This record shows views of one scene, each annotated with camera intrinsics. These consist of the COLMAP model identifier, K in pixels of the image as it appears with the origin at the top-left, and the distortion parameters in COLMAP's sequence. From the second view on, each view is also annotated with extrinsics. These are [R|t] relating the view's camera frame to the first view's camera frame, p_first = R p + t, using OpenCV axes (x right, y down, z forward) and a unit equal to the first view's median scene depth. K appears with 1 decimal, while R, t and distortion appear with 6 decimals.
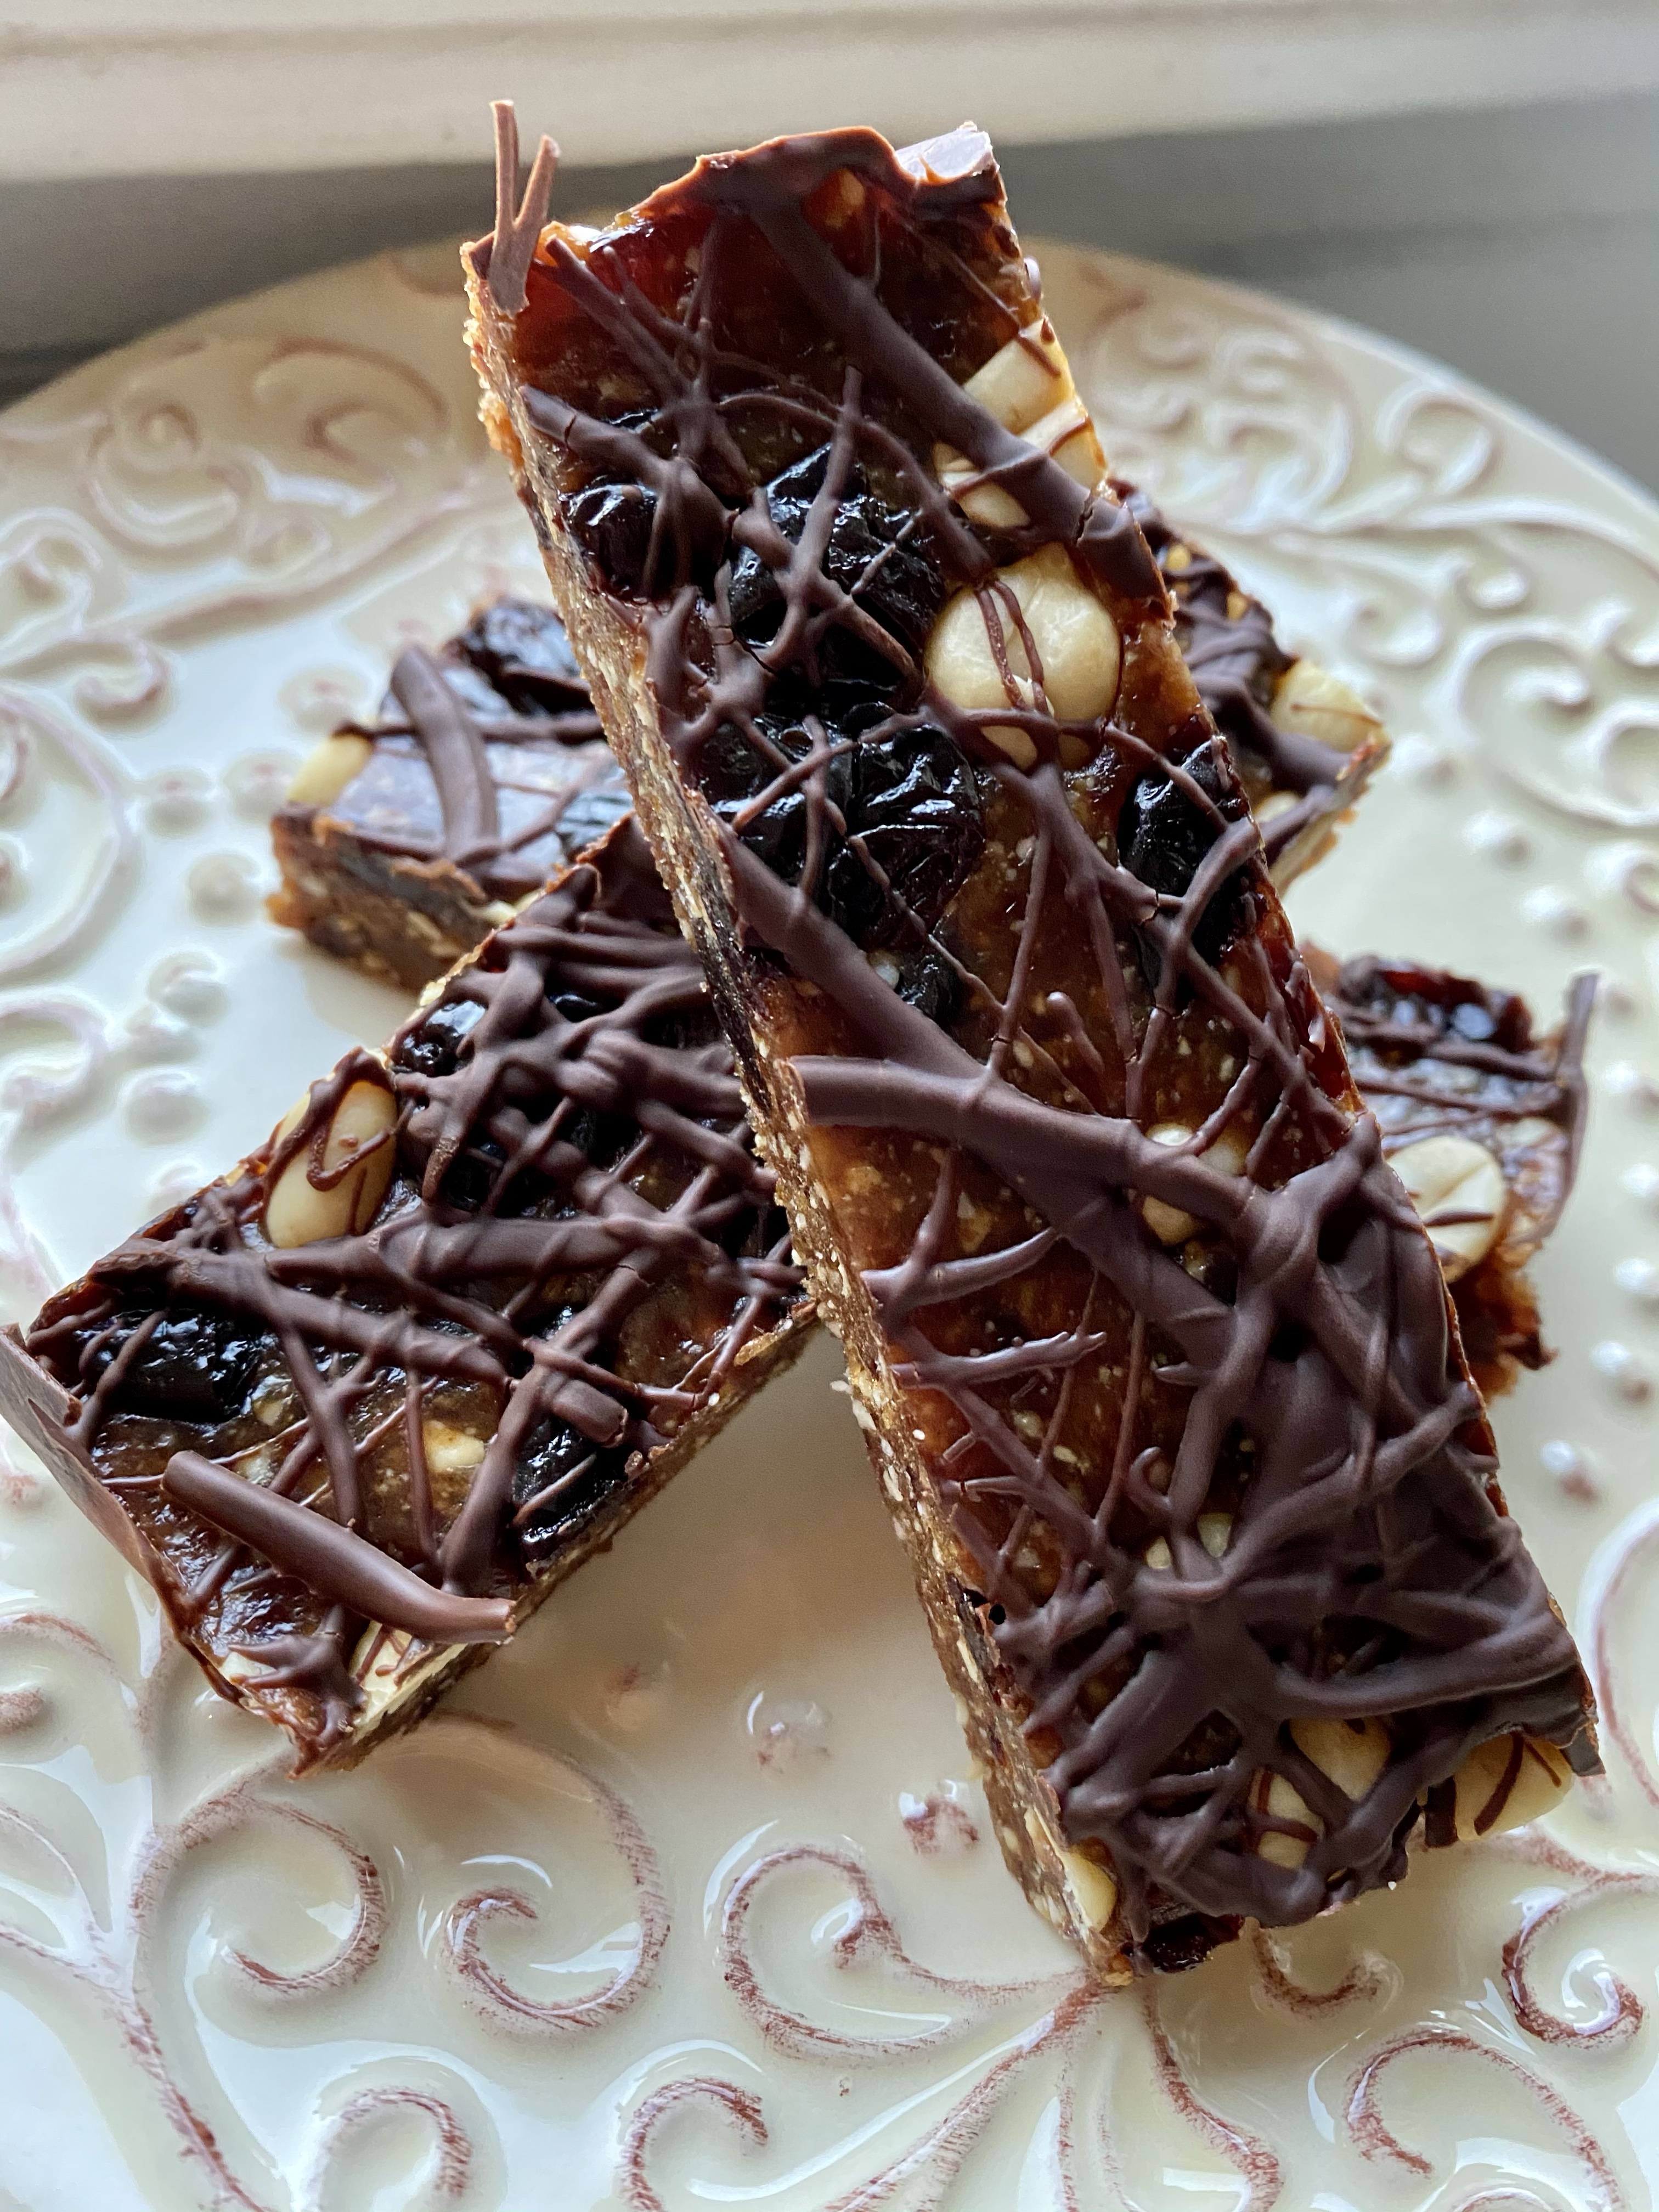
lens RADIAL K [[1667.0, 0, 829.5], [0, 1667.0, 1106.0], [0, 0, 1]] dist [-0.042811, -0.001682]
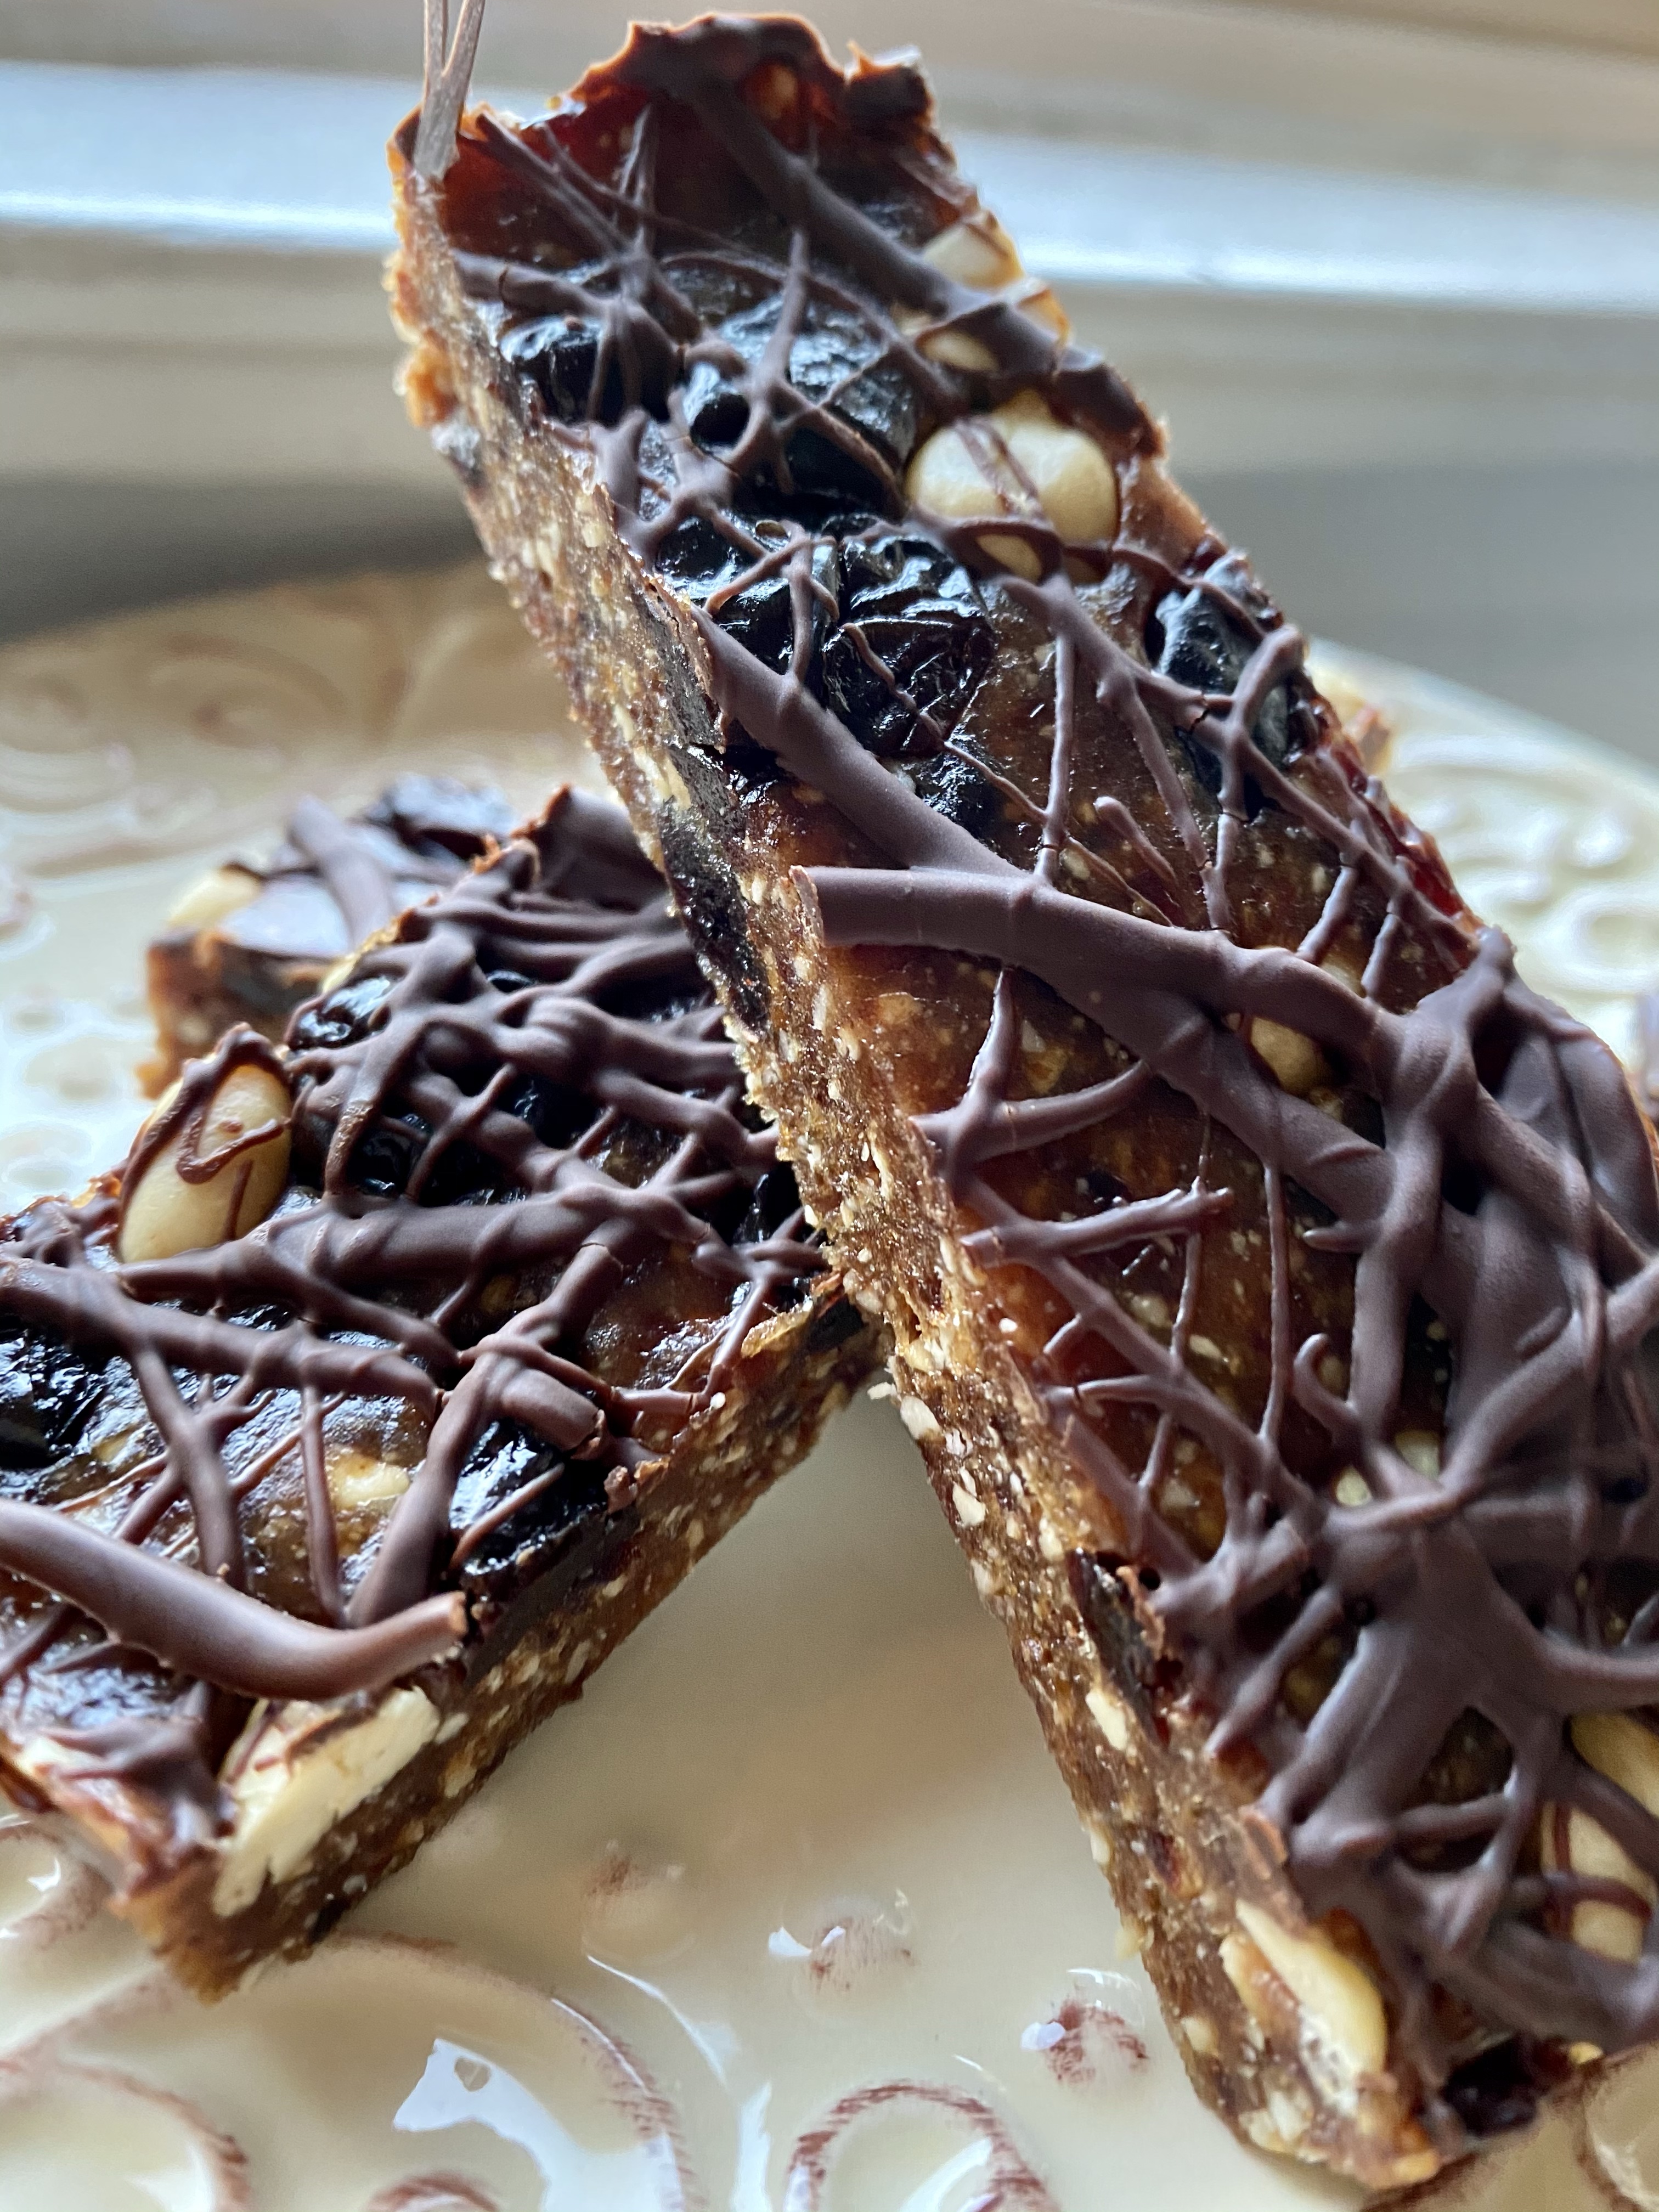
lens RADIAL K [[1768.9, 0, 829.5], [0, 1768.9, 1106.0], [0, 0, 1]] dist [-0.108878, 0.110713]
pose [[0.995214, -0.071029, 0.067111, -0.069241], [0.090157, 0.932318, -0.350222, 0.365660], [-0.037693, 0.354596, 0.934259, 0.235594]]
